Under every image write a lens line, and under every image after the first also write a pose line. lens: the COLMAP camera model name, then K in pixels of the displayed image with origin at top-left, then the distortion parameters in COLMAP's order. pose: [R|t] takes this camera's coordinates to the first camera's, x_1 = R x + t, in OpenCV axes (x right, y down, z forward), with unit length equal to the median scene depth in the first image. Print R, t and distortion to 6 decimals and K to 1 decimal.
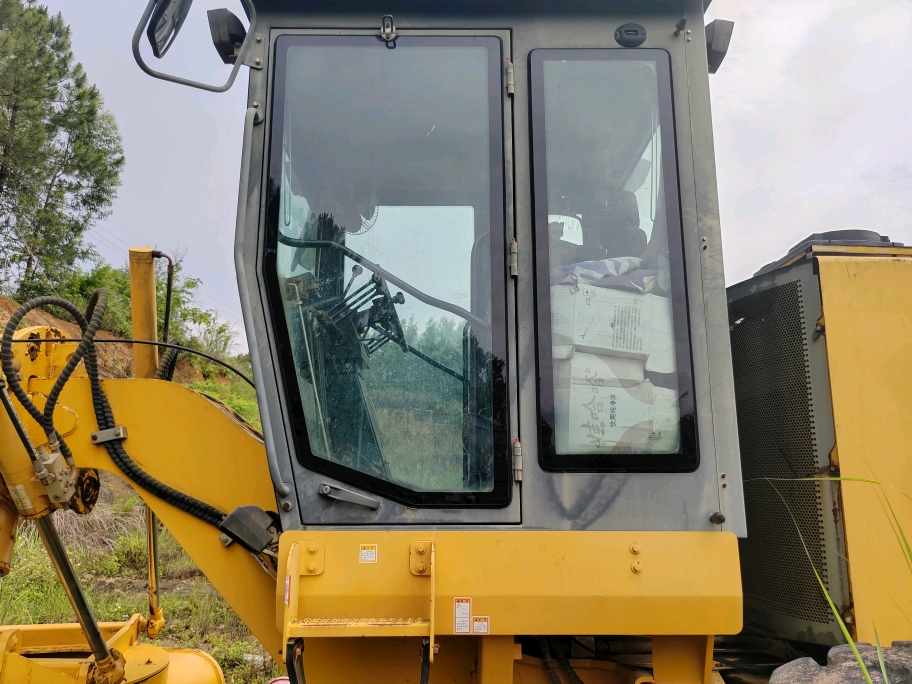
lens RADIAL K [[710.1, 0, 458.8], [0, 710.1, 341.8], [0, 0, 1]] dist [0.011699, -0.019029]
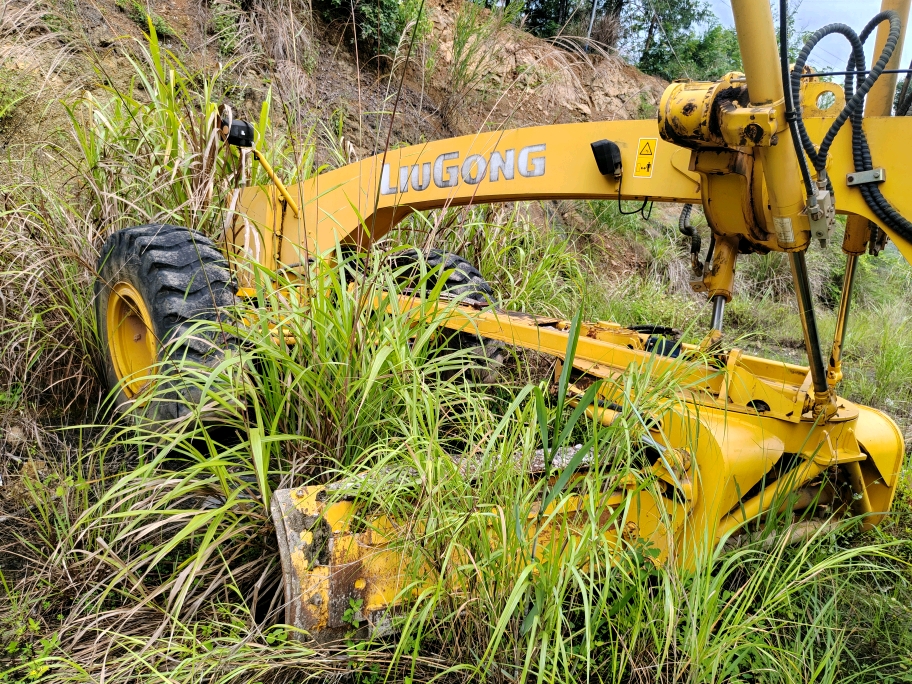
lens RADIAL K [[710.1, 0, 458.1], [0, 710.1, 340.2], [0, 0, 1]] dist [0.011699, -0.019029]
pose [[0.706600, 0.196667, -0.679734, -0.180395], [0.024429, 0.953249, 0.301197, 0.037221], [0.707192, -0.229431, 0.668761, -0.090740]]
